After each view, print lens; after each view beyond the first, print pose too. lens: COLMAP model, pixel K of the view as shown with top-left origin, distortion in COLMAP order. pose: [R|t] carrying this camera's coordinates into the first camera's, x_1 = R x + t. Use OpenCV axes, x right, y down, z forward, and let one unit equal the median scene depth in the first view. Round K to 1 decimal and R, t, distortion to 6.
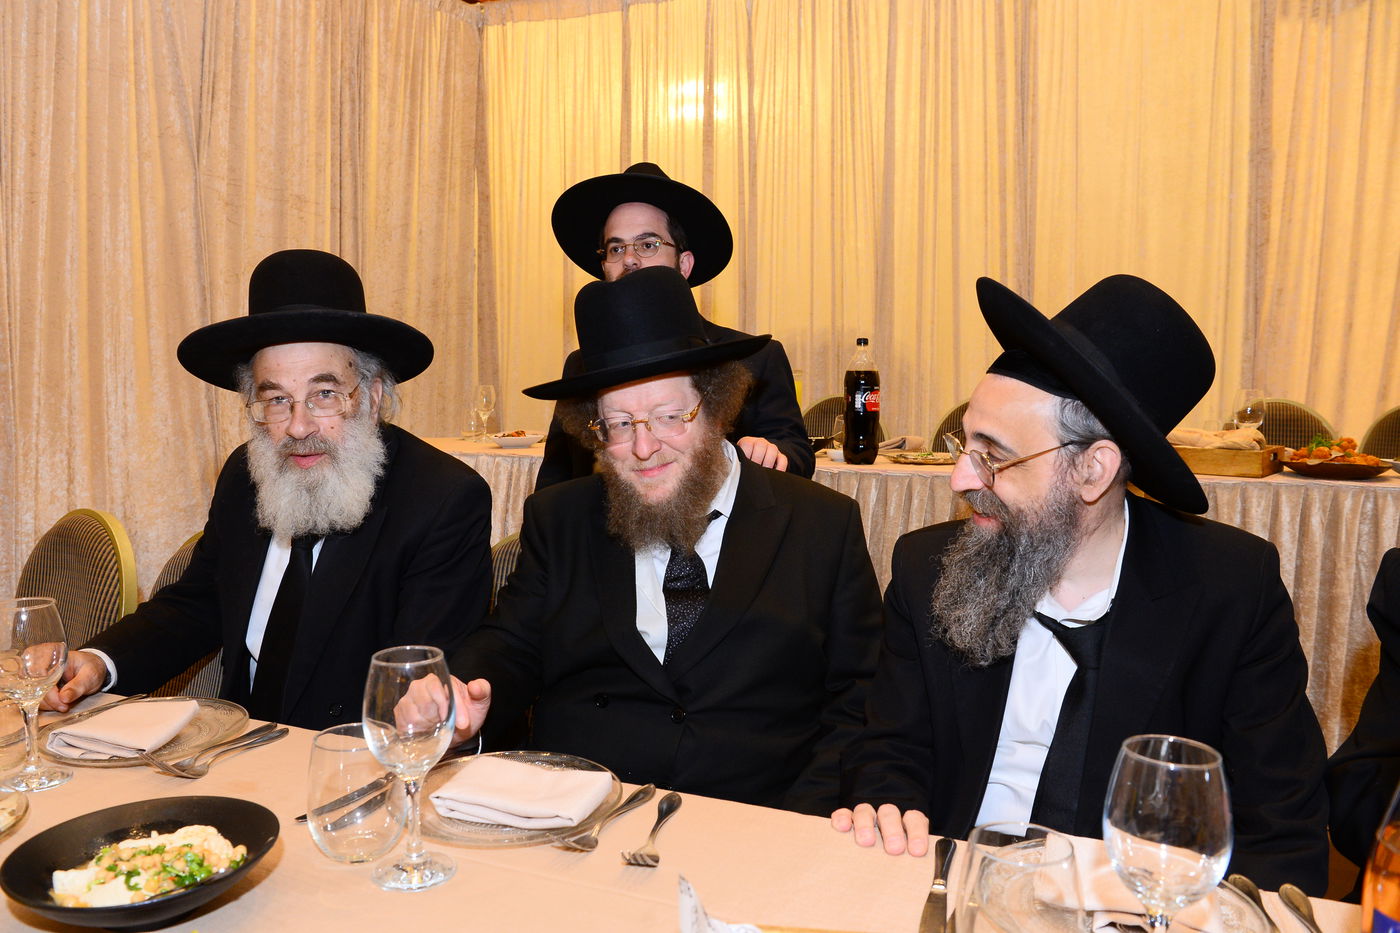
lens RADIAL K [[1094.2, 0, 688.3], [0, 1094.2, 475.9], [0, 0, 1]] dist [0.001506, 0.020055]
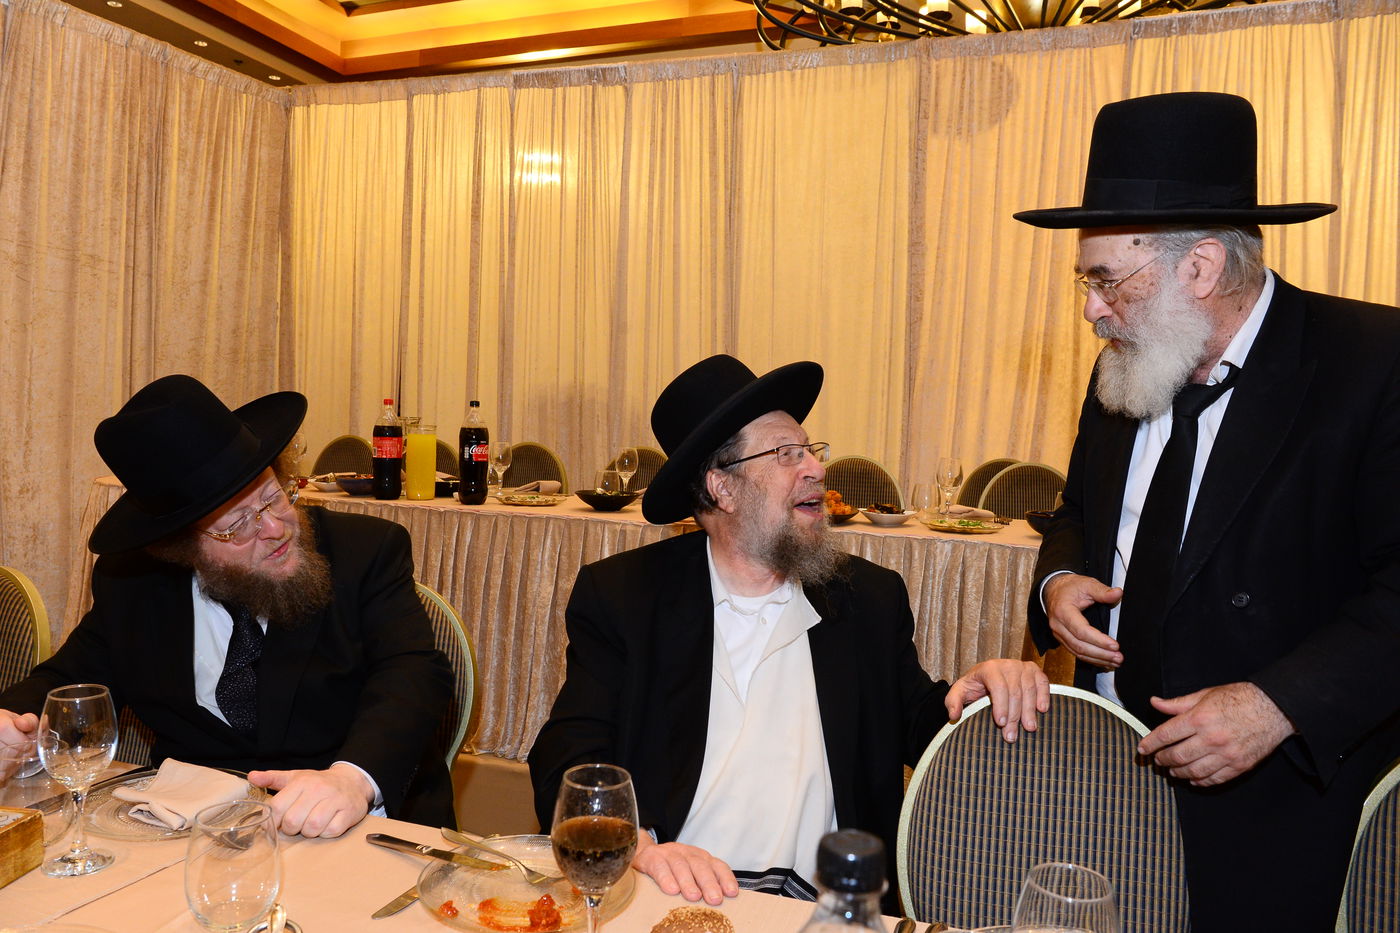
lens RADIAL K [[1068.4, 0, 696.4], [0, 1068.4, 460.9], [0, 0, 1]] dist [0.009115, 0.008554]
pose [[0.998796, 0.019225, 0.045141, 0.218965], [-0.017330, 0.998967, -0.042003, -0.008253], [-0.045902, 0.041170, 0.998097, -0.123330]]
